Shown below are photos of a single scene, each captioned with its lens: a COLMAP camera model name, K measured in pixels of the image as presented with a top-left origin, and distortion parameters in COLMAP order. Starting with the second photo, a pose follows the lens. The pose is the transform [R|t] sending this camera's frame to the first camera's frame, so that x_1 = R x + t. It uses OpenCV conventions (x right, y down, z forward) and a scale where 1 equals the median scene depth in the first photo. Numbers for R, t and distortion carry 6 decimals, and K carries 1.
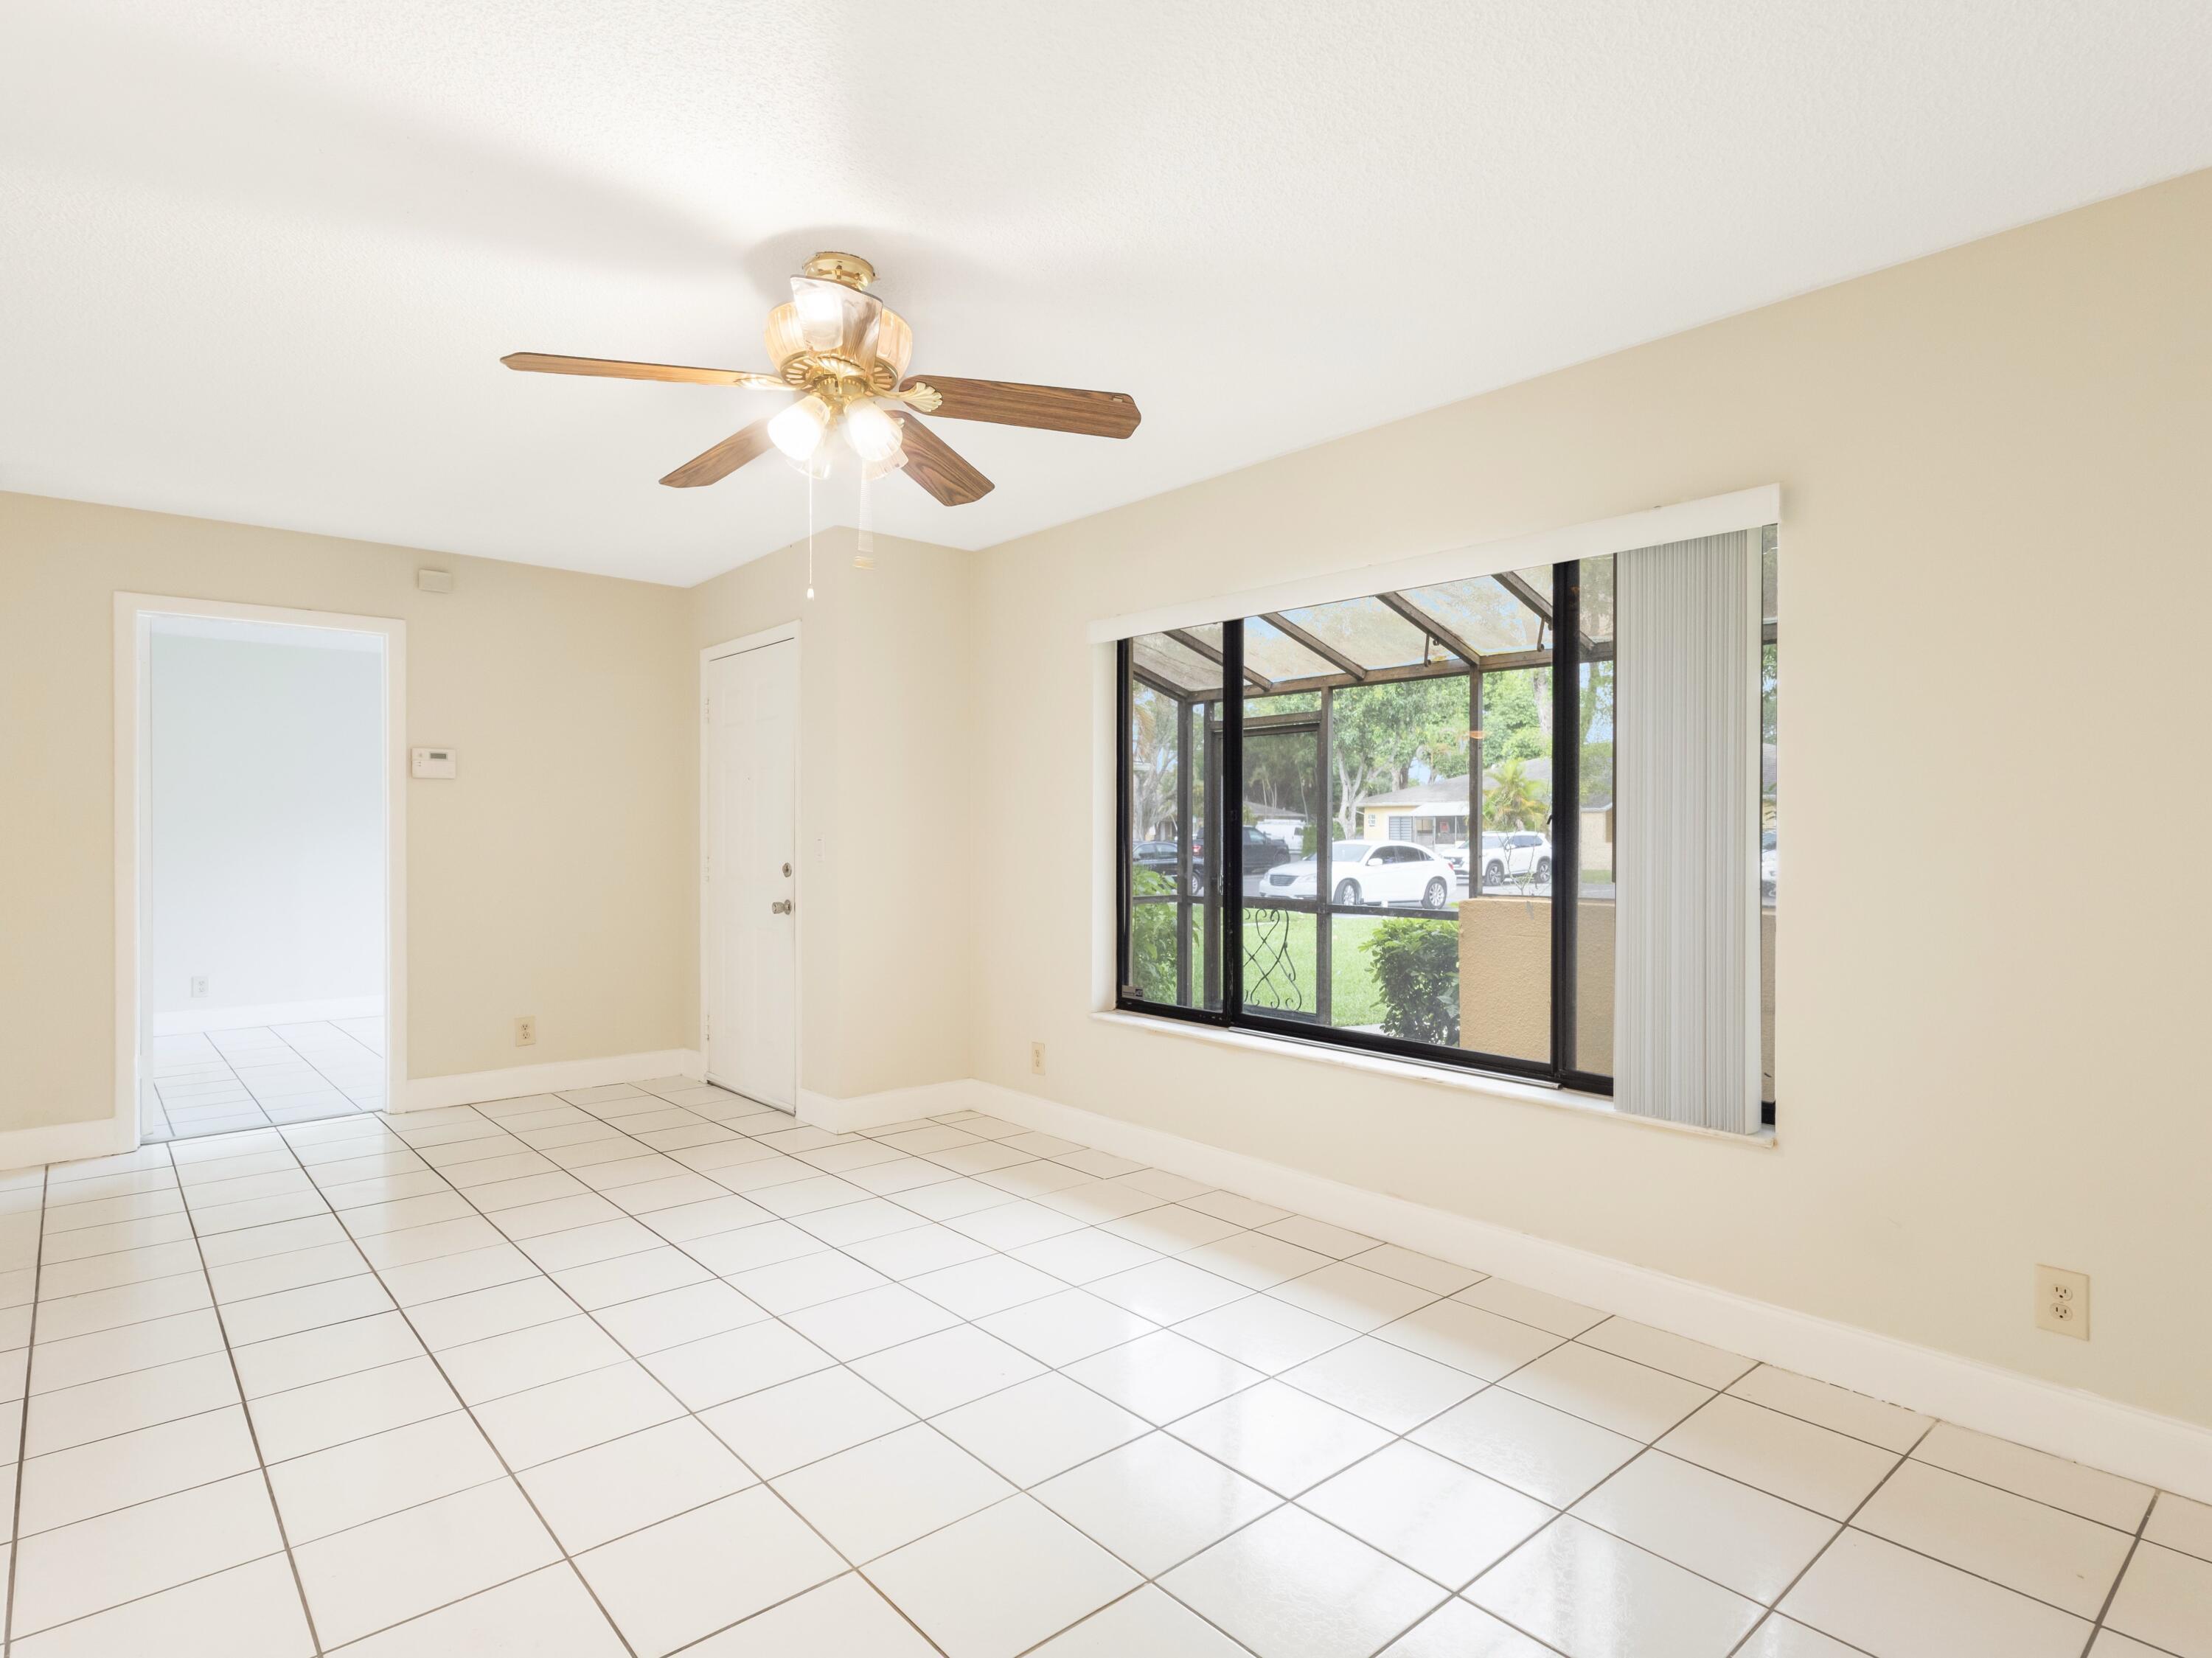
lens RADIAL K [[1157.2, 0, 1032.8], [0, 1157.2, 830.5], [0, 0, 1]] dist [-0.001487, 0.001463]
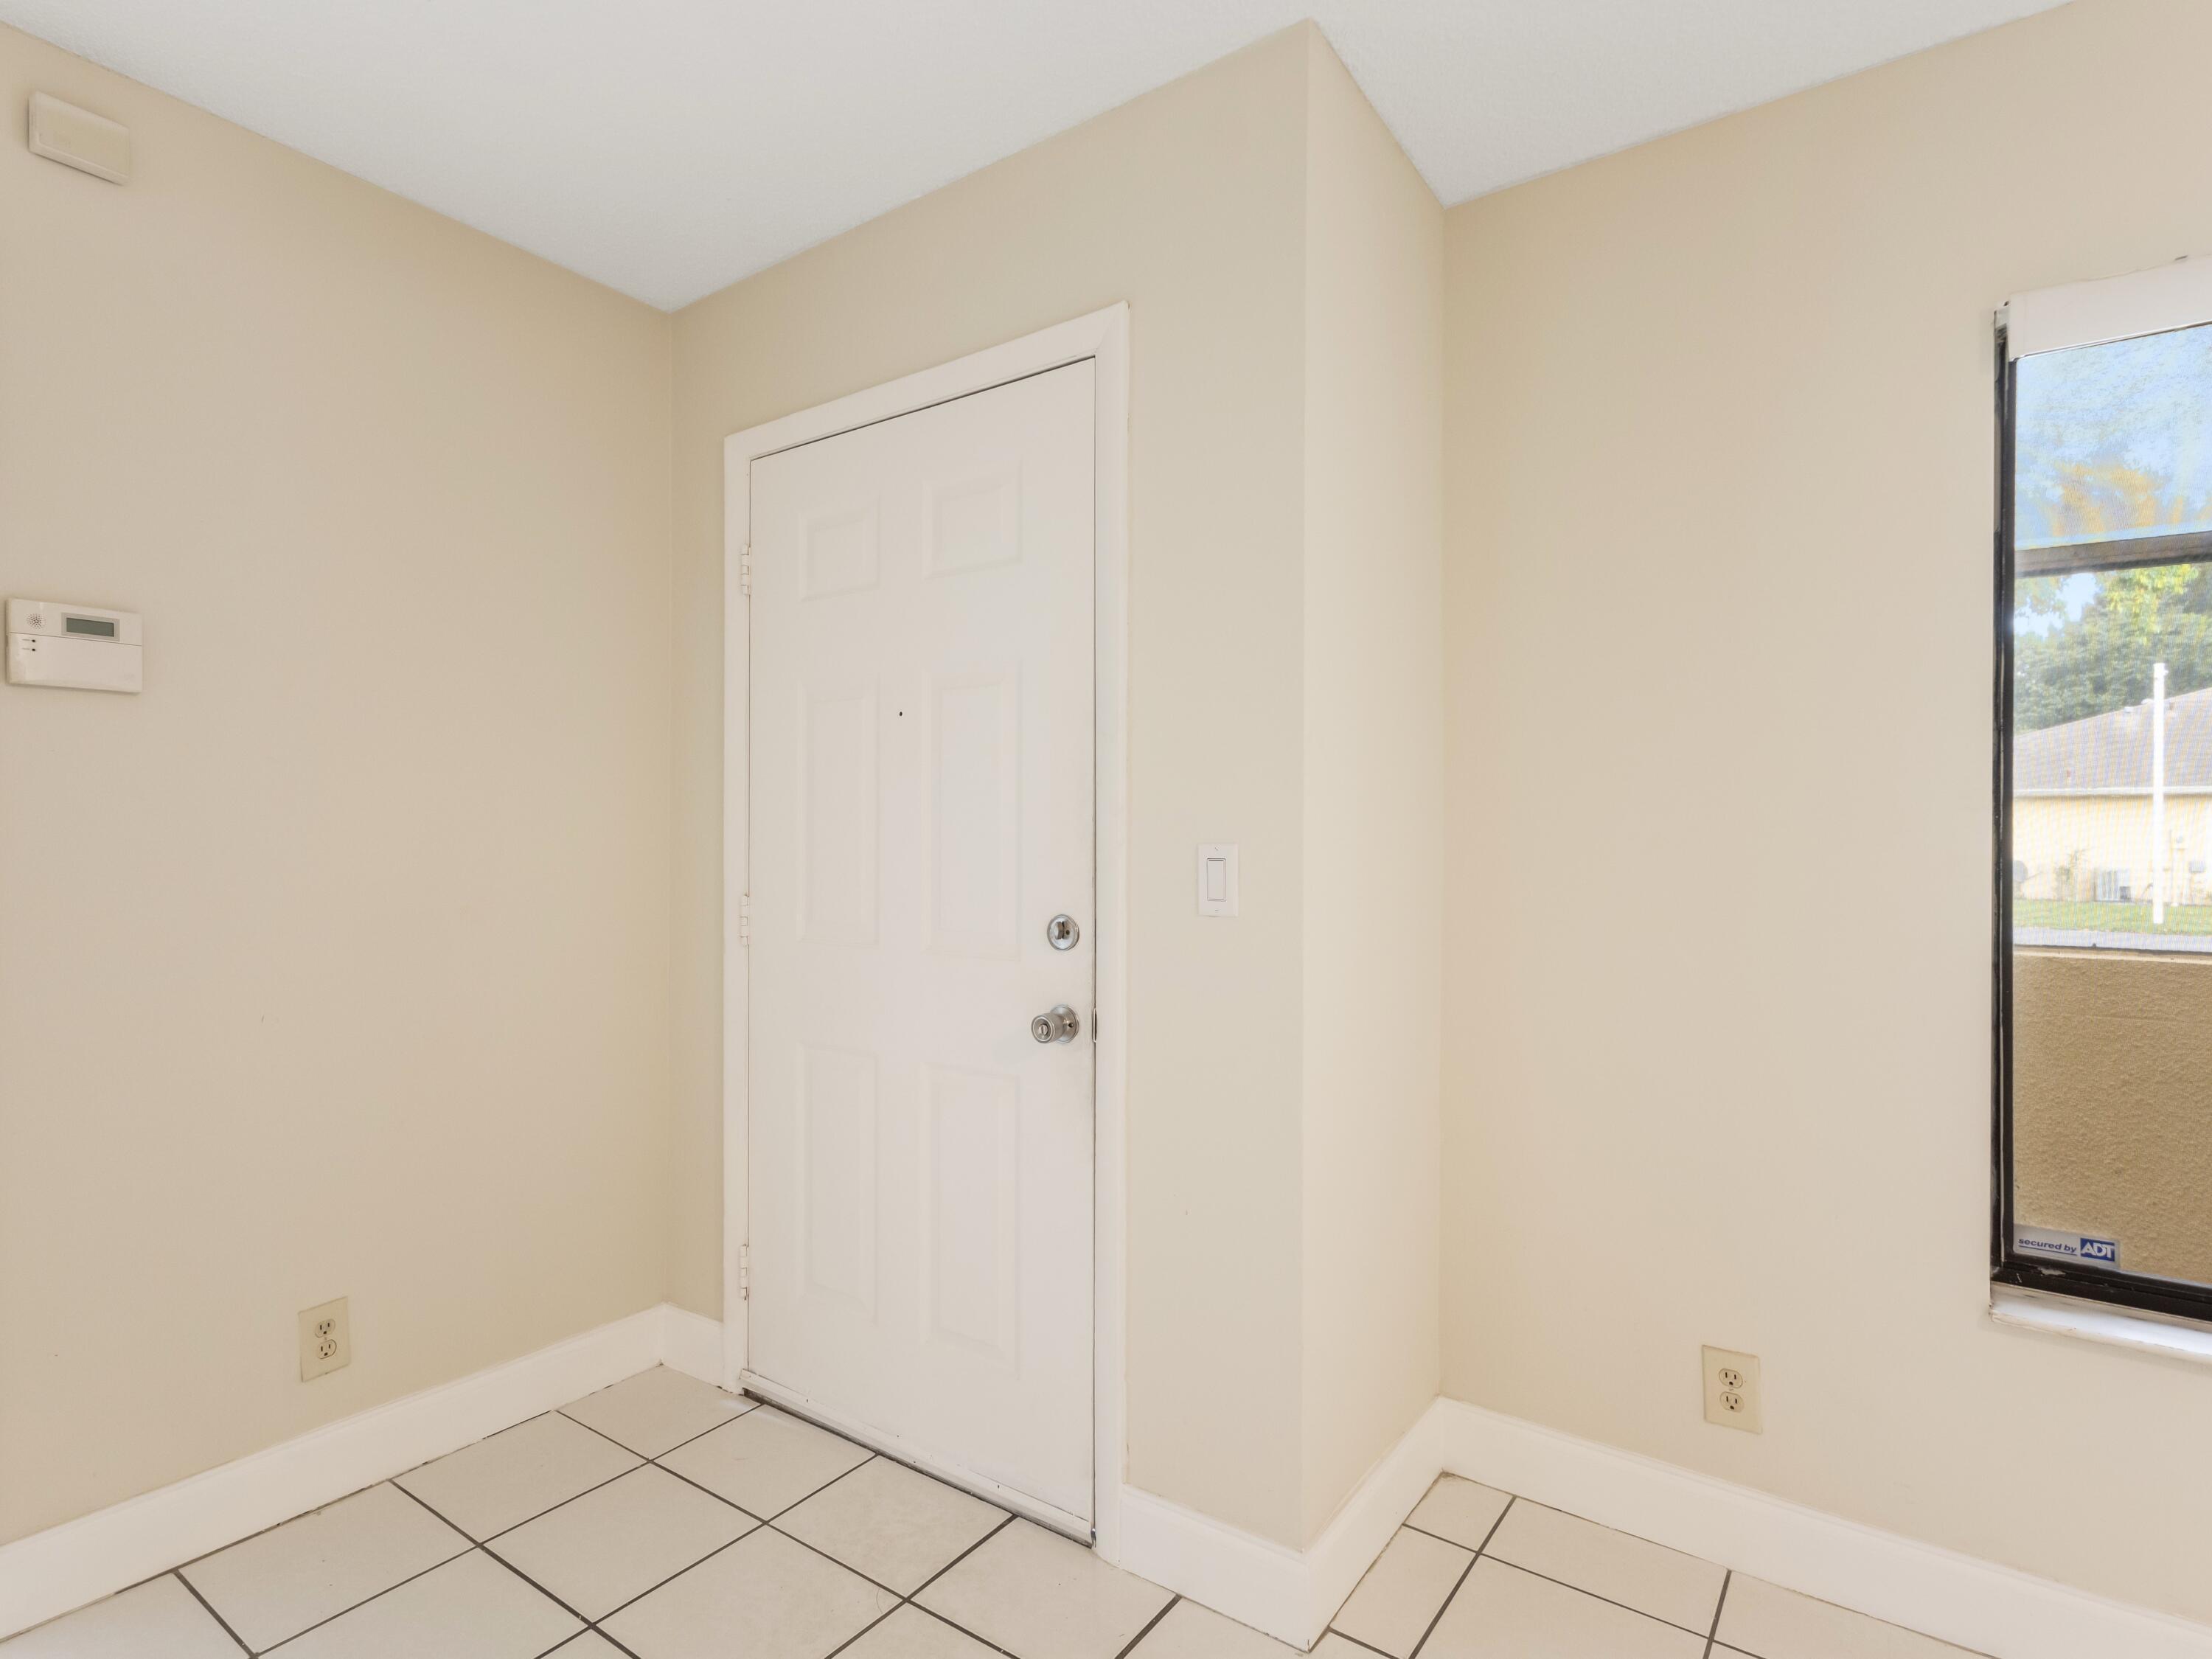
lens RADIAL K [[1181.1, 0, 946.0], [0, 1181.1, 832.9], [0, 0, 1]] dist [-0.005545, 0.006716]
pose [[0.979551, 0.004718, 0.201141, -0.338985], [-0.004912, 0.999988, 0.000465, -0.001356], [-0.201136, -0.001444, 0.979562, 0.608541]]
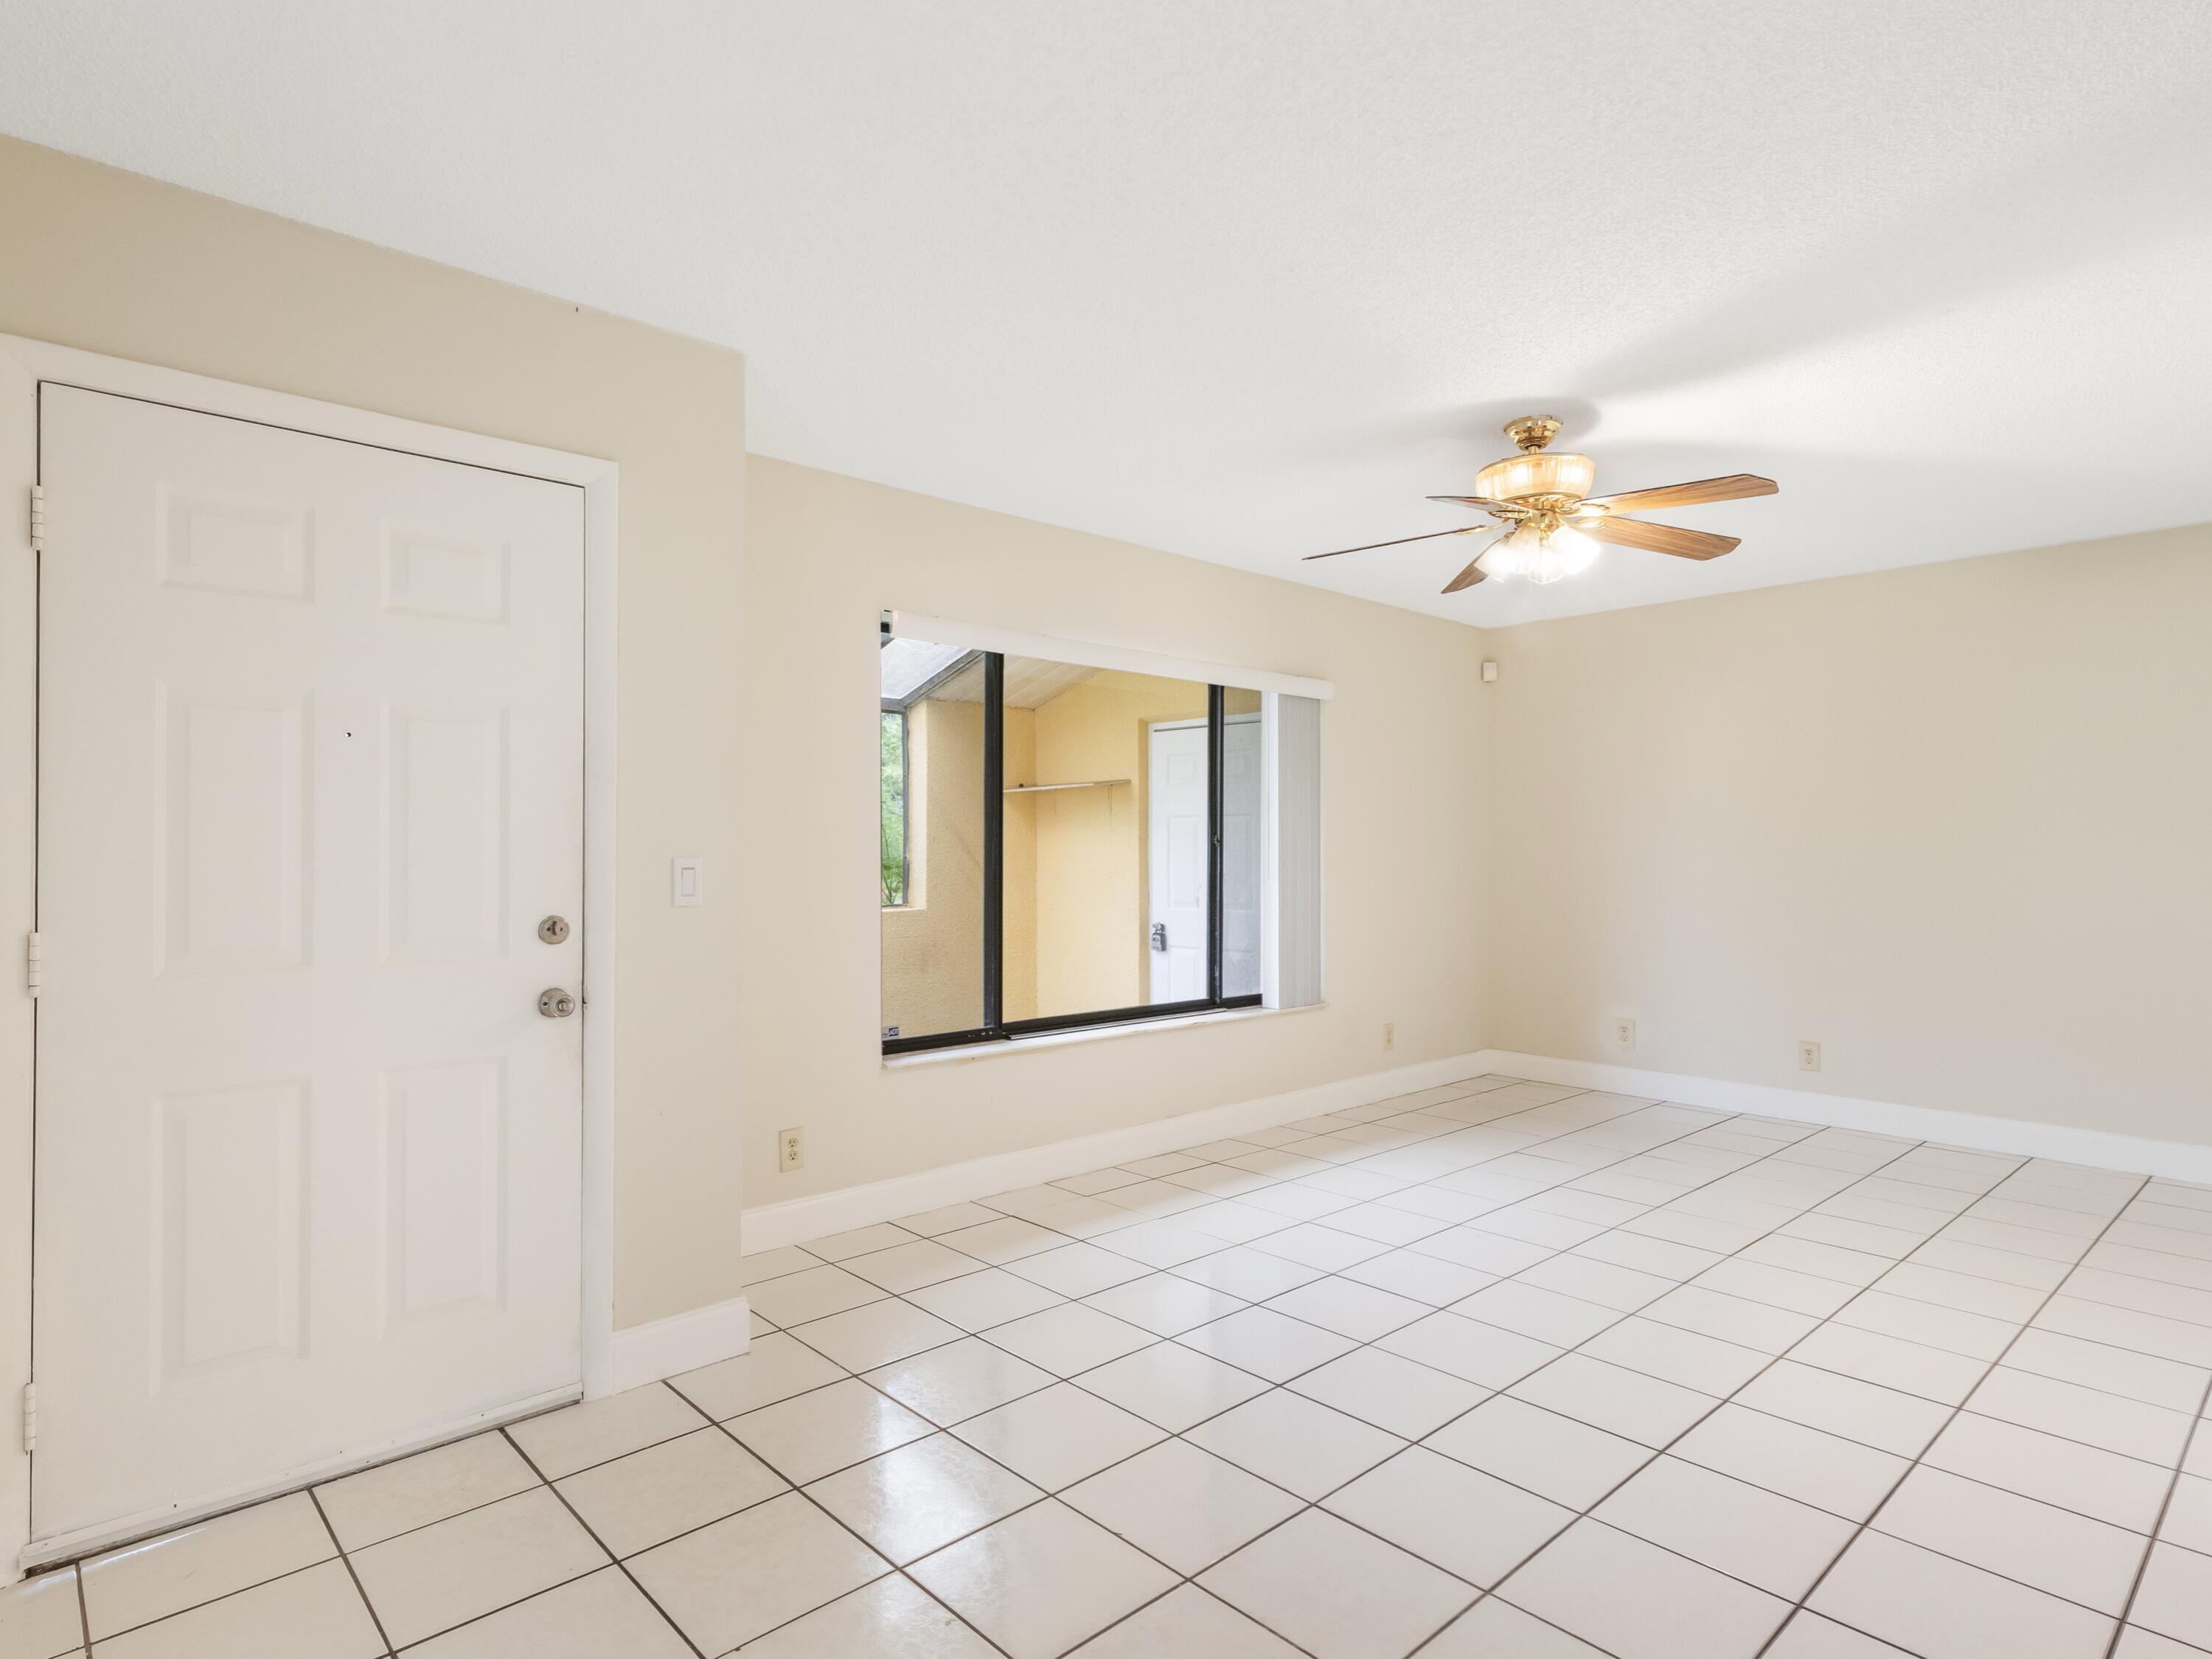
lens RADIAL K [[1206.1, 0, 1106.0], [0, 1206.1, 829.5], [0, 0, 1]] dist [-0.000386, 0.001631]
pose [[-0.060214, 0.013218, 0.998098, -0.765336], [-0.002524, 0.999907, -0.013395, -0.004731], [-0.998182, -0.003325, -0.060175, 0.795682]]
